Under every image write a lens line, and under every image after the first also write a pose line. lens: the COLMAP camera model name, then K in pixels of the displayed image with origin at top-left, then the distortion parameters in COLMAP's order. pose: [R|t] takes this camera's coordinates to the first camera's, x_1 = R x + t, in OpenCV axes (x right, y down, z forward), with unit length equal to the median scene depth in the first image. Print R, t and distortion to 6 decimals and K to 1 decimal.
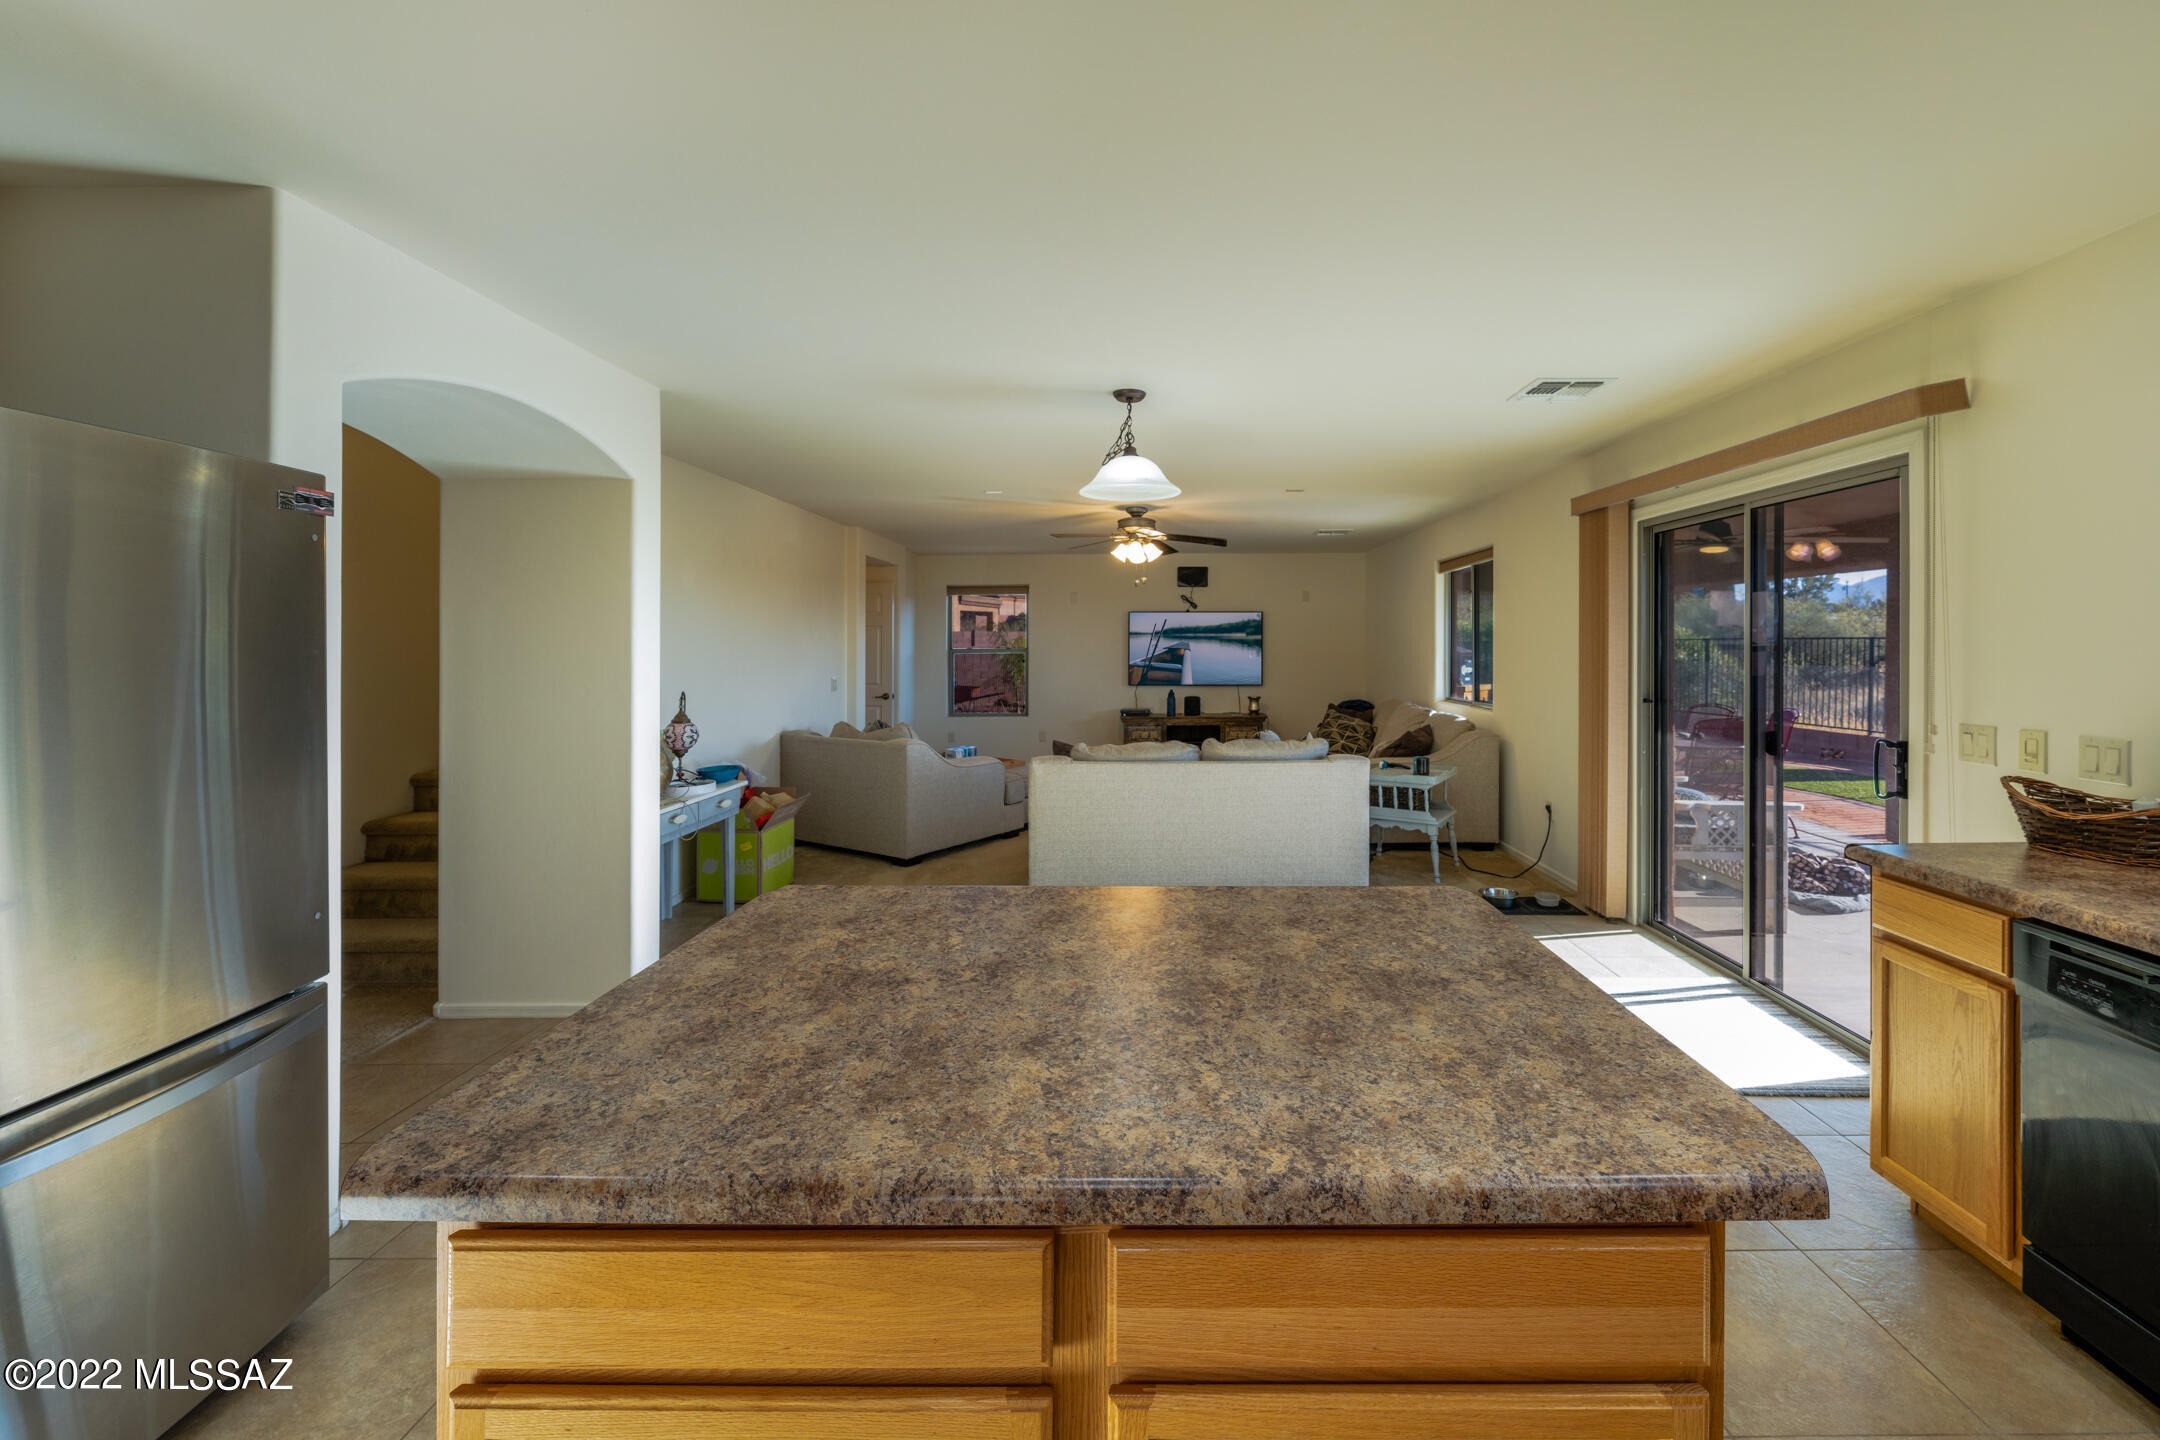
lens RADIAL K [[881.7, 0, 1142.6], [0, 881.7, 646.2], [0, 0, 1]] dist [-0.002601, -0.000078]
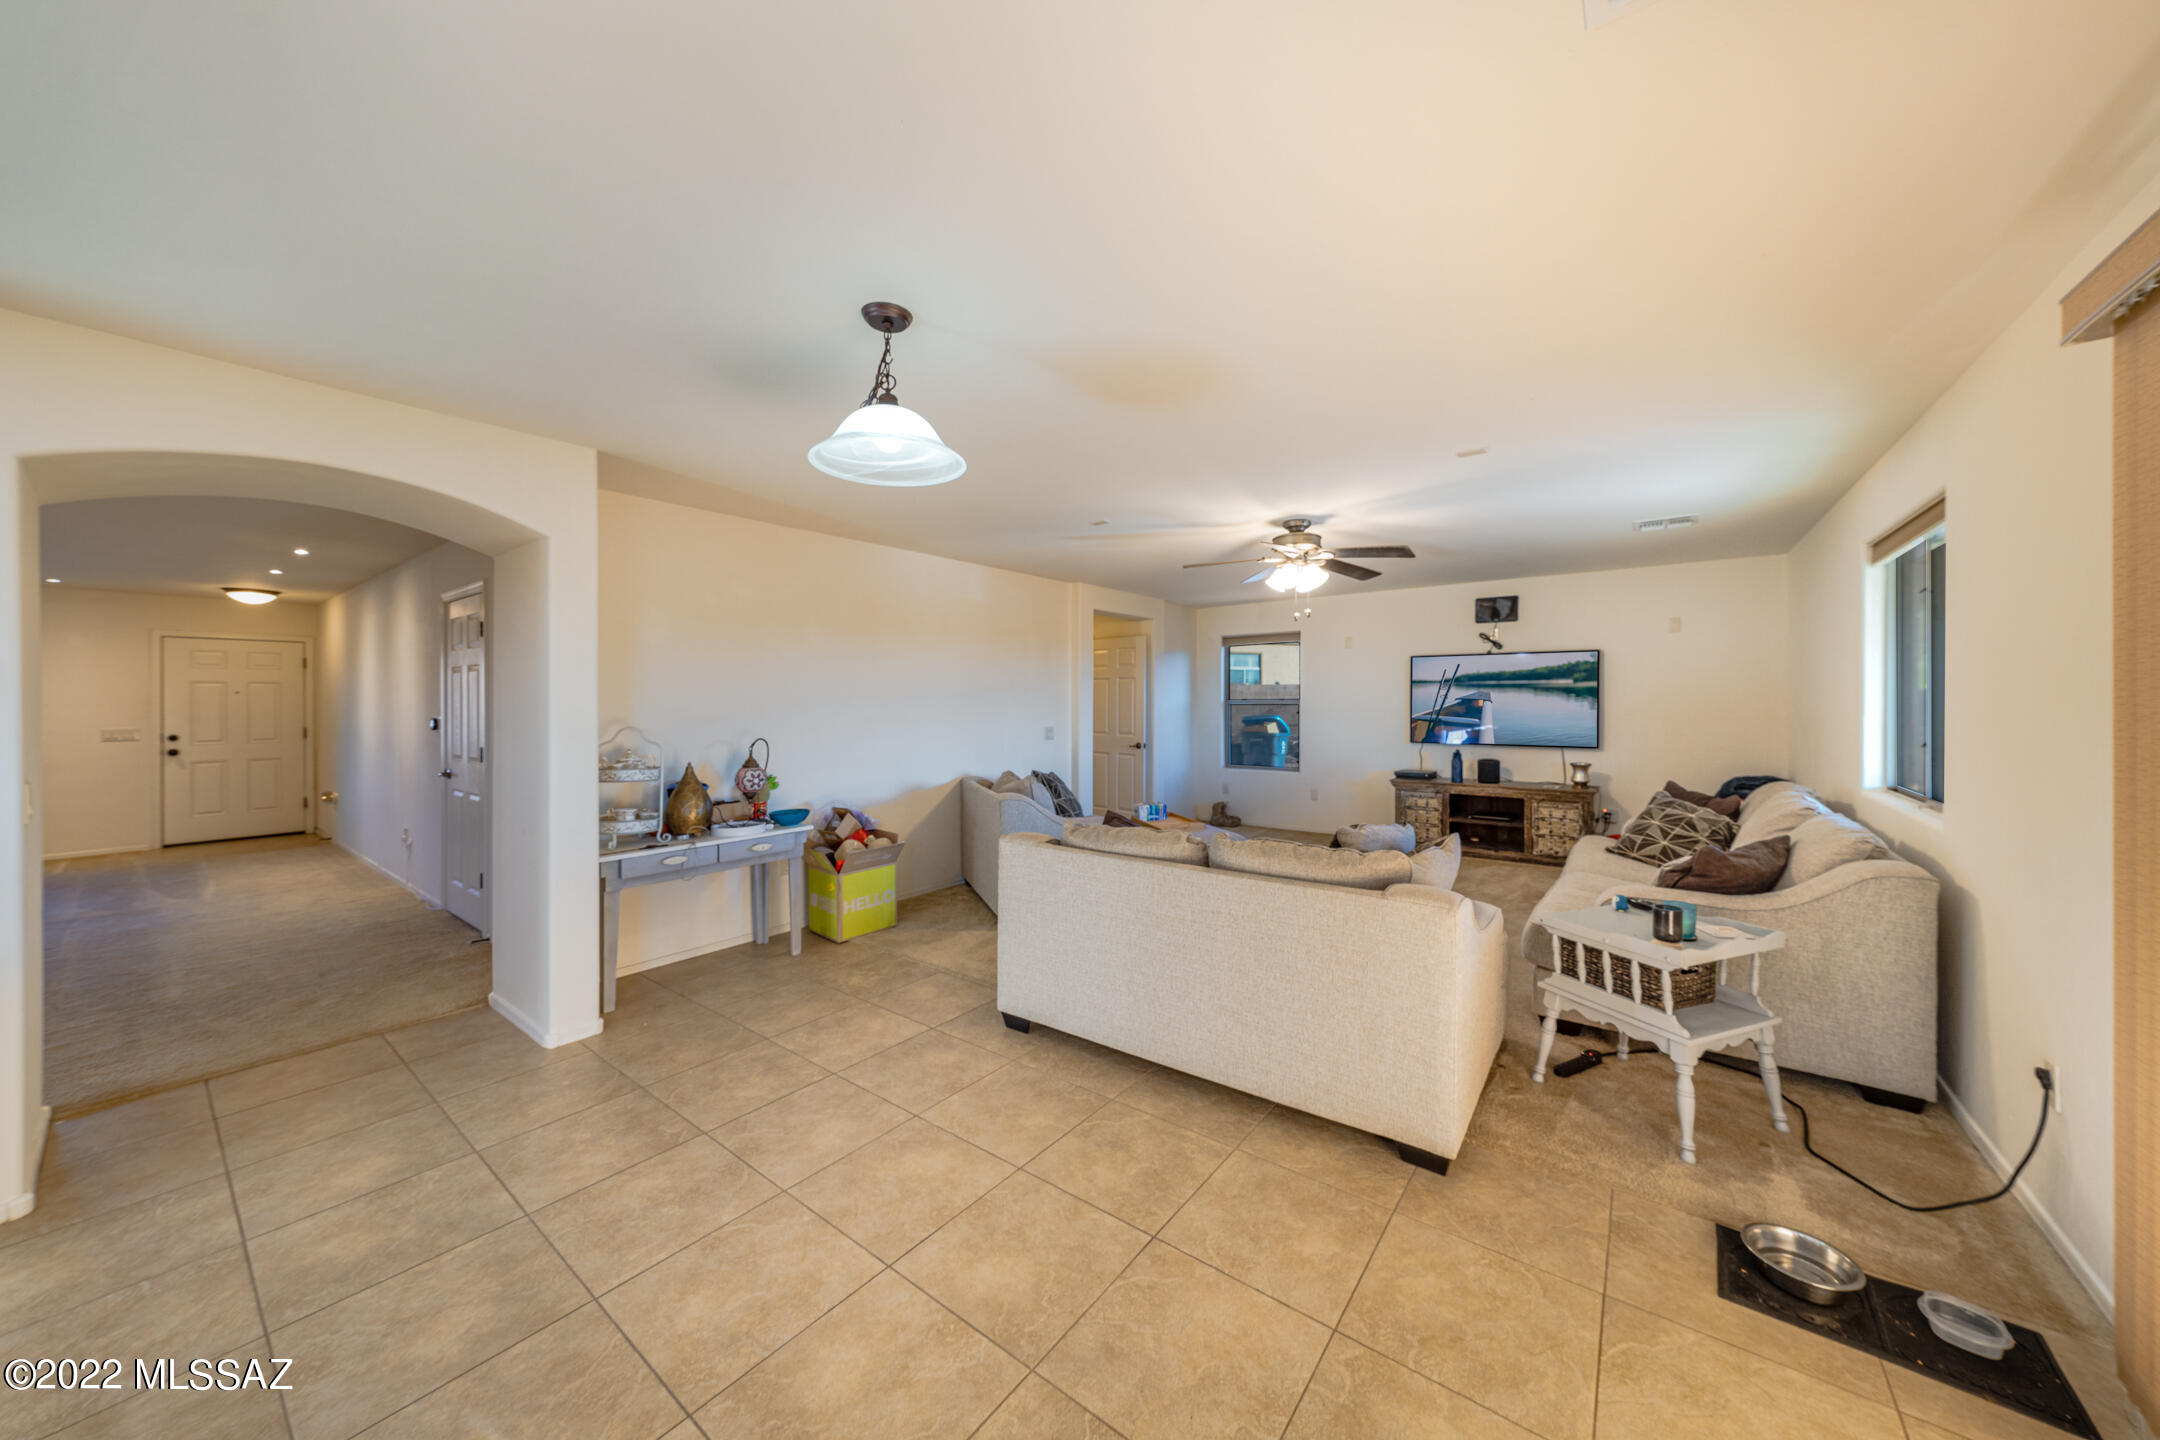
lens RADIAL K [[744.2, 0, 1096.1], [0, 744.2, 697.0], [0, 0, 1]] dist [0.001092, 0.000188]
pose [[0.804404, -0.002186, -0.594079, 0.167829], [0.001173, 0.999997, -0.002092, 0.001540], [0.594081, 0.000986, 0.804404, 0.241807]]
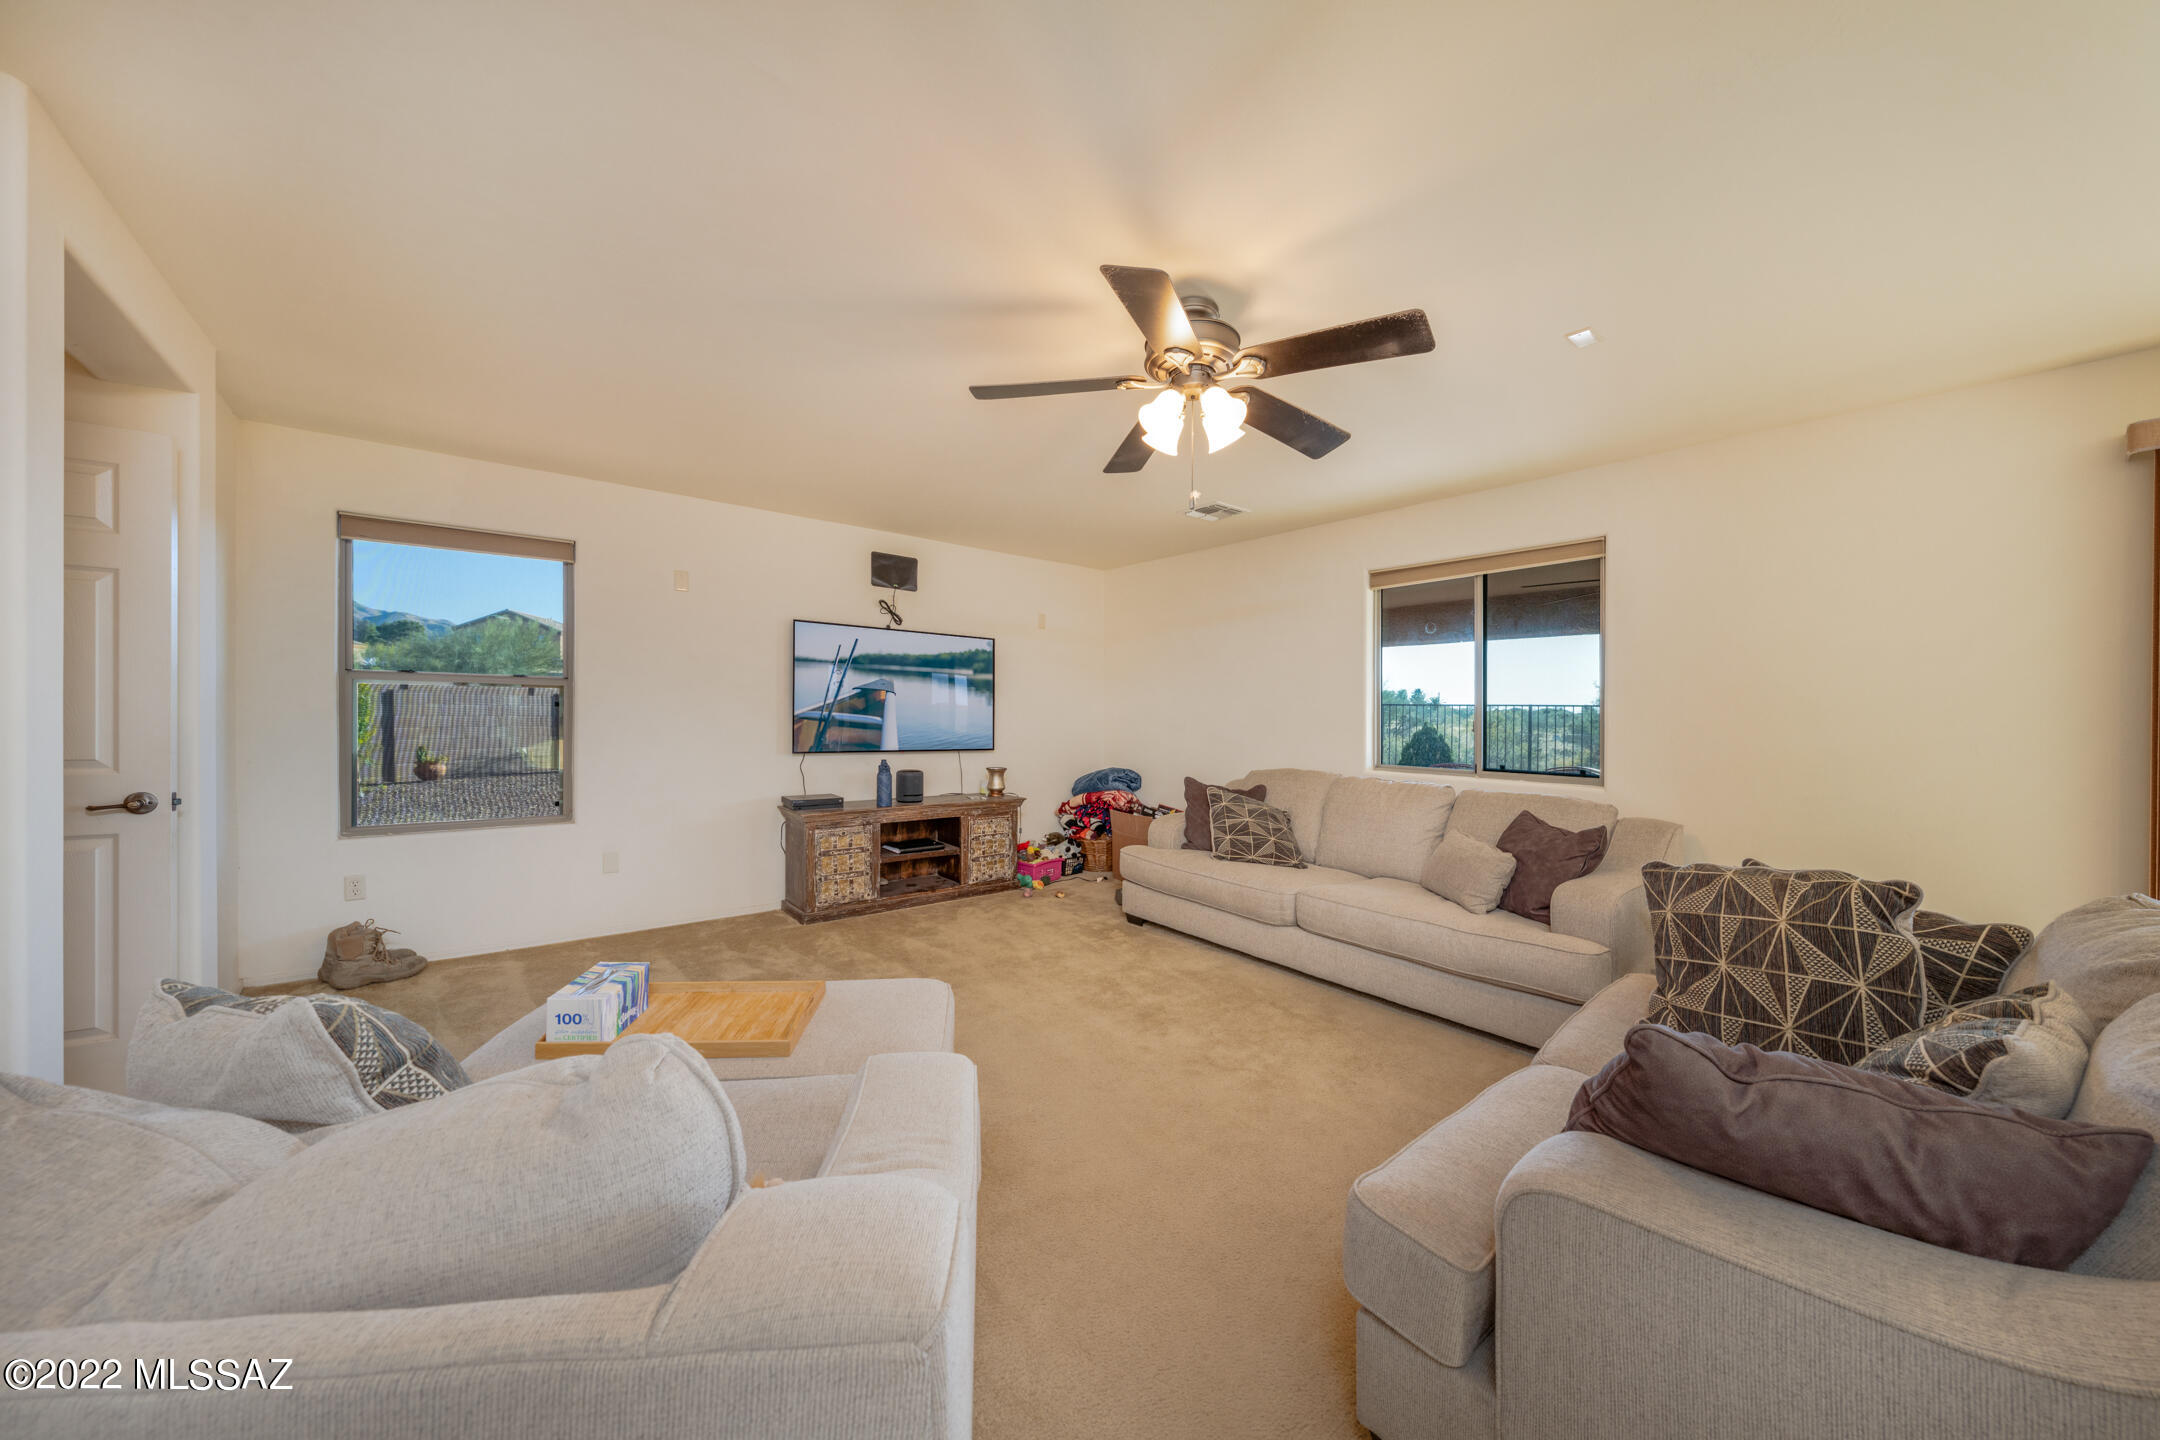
lens RADIAL K [[744.2, 0, 1030.6], [0, 744.2, 730.0], [0, 0, 1]] dist [0.001092, 0.000188]
pose [[0.774488, 0.004166, 0.632575, -0.194778], [-0.016483, 0.999772, 0.013596, 0.021163], [-0.632374, -0.020956, 0.774380, 0.550749]]
